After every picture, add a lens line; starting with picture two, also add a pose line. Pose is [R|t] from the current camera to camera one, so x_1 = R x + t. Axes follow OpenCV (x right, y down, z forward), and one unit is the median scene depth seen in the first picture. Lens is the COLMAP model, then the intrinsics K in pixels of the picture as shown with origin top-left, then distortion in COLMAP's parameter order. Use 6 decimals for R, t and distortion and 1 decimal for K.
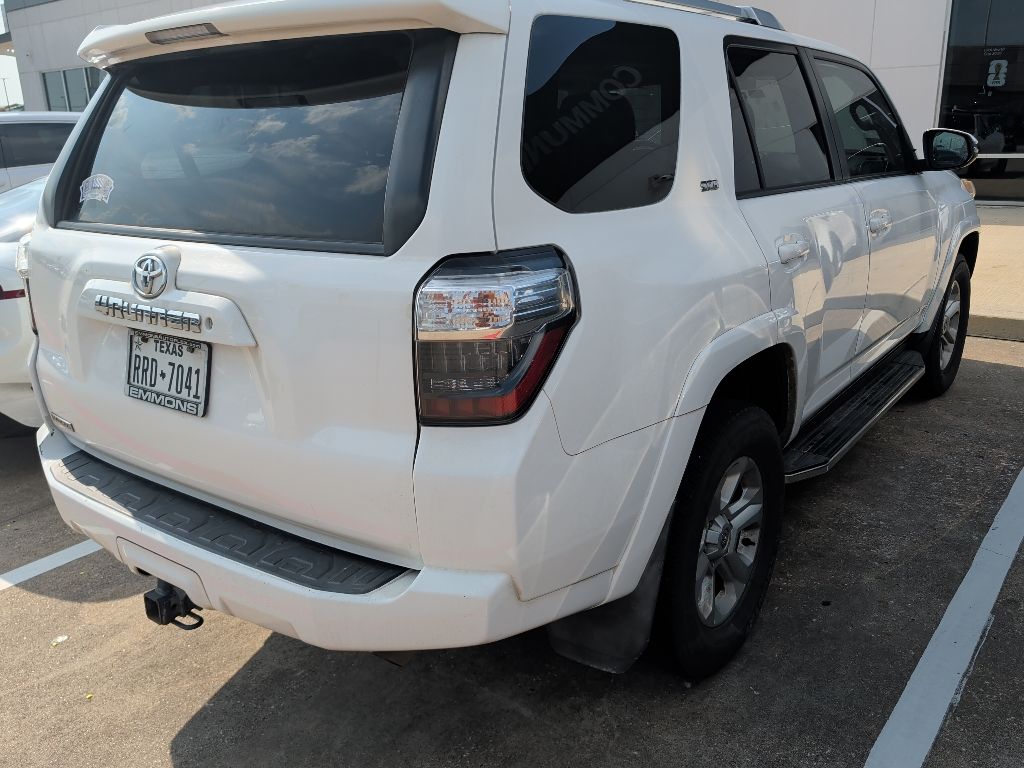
lens RADIAL K [[858.3, 0, 492.5], [0, 858.3, 390.5], [0, 0, 1]] dist [0.021761, -0.022065]
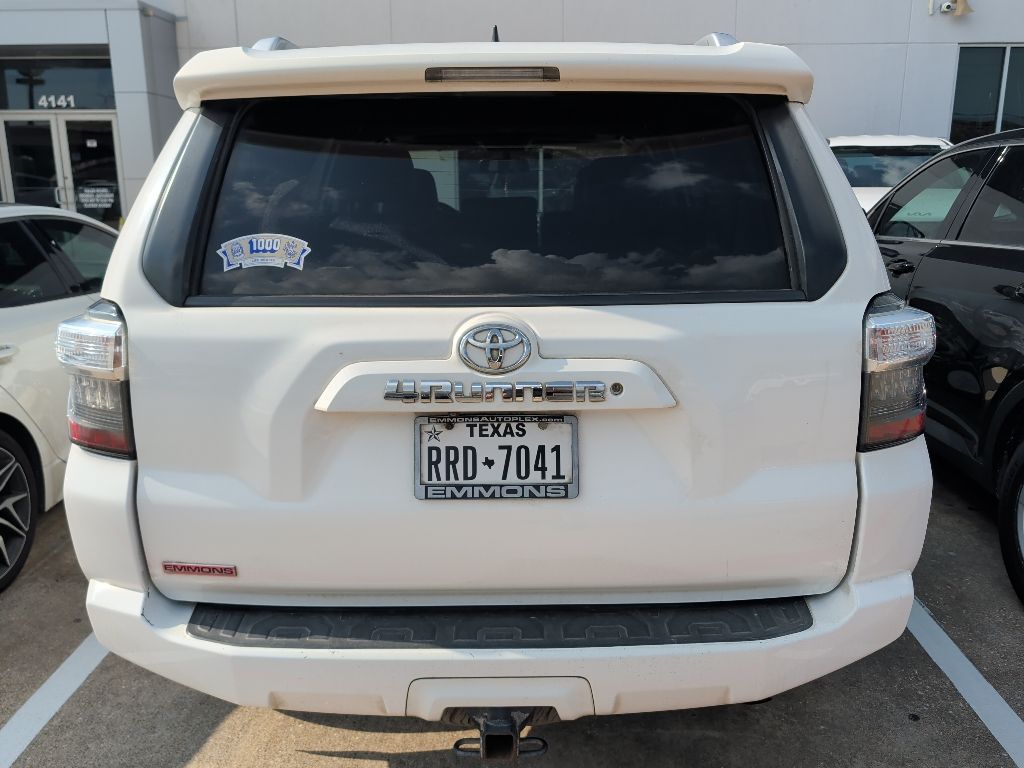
lens RADIAL K [[858.3, 0, 518.7], [0, 858.3, 379.2], [0, 0, 1]] dist [0.021761, -0.022065]
pose [[0.796806, -0.111621, 0.593836, -0.865768], [0.160176, 0.986648, -0.029467, -0.070721], [-0.582618, 0.118598, 0.804046, 0.295488]]
